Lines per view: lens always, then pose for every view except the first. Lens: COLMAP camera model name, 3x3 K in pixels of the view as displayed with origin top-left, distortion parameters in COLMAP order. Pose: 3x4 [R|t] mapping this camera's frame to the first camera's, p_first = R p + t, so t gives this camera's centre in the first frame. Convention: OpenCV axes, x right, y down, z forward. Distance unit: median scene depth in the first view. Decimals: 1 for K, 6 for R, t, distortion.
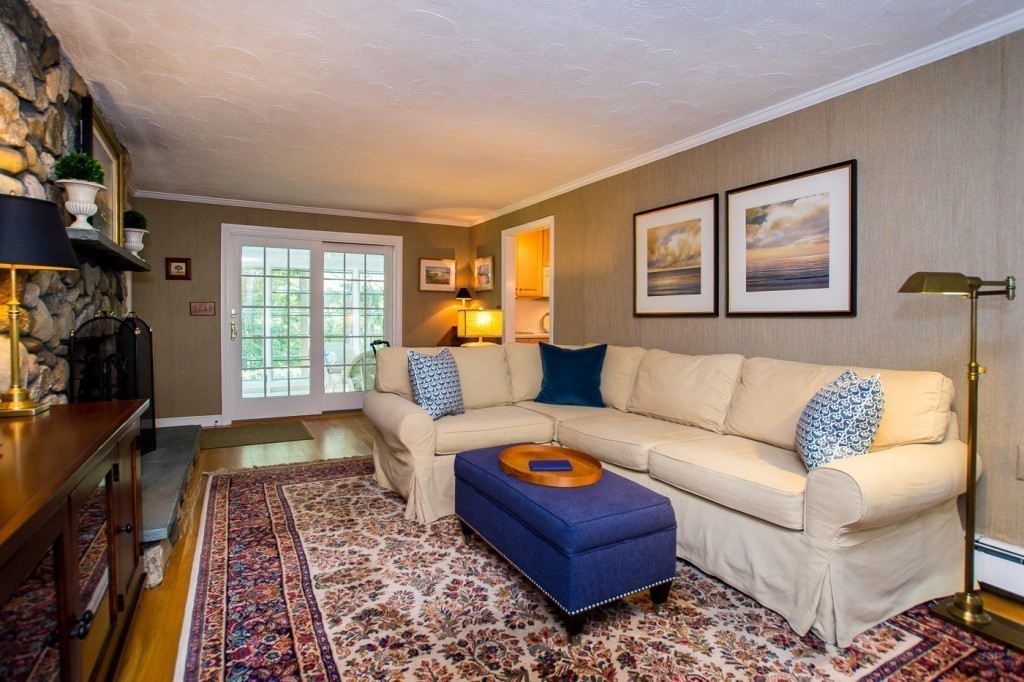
lens RADIAL K [[500.9, 0, 509.2], [0, 500.9, 335.3], [0, 0, 1]] dist [-0.048919, 0.005121]
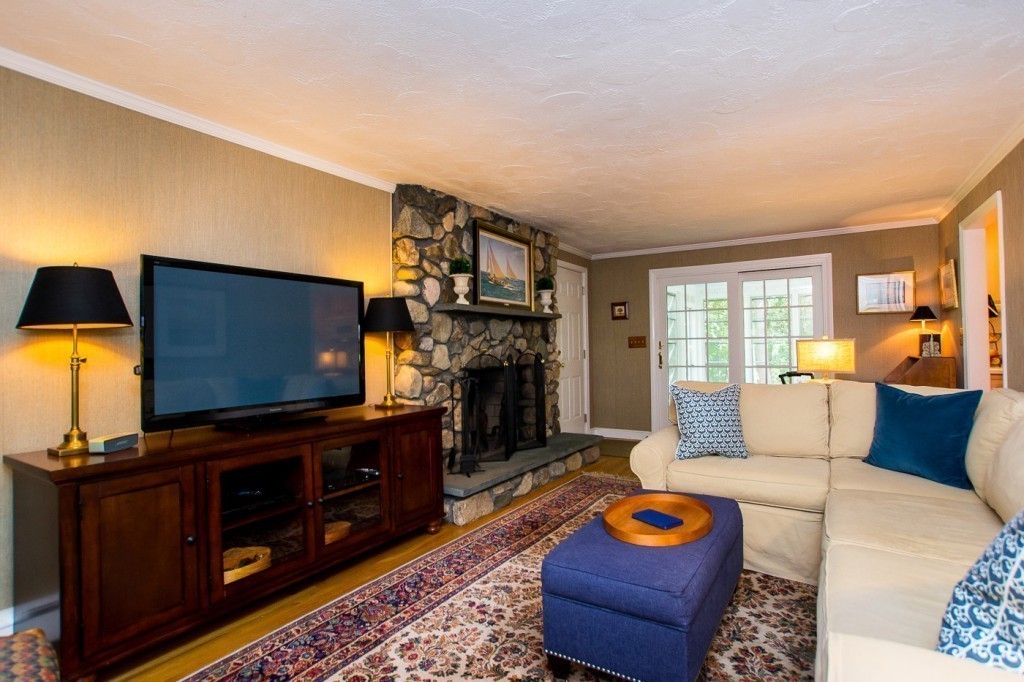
lens RADIAL K [[500.9, 0, 513.0], [0, 500.9, 345.0], [0, 0, 1]] dist [-0.048919, 0.005121]
pose [[0.490055, -0.017779, -0.871510, 0.660498], [-0.009458, 0.999625, -0.025711, -0.027571], [0.871640, 0.020842, 0.489703, 0.285423]]
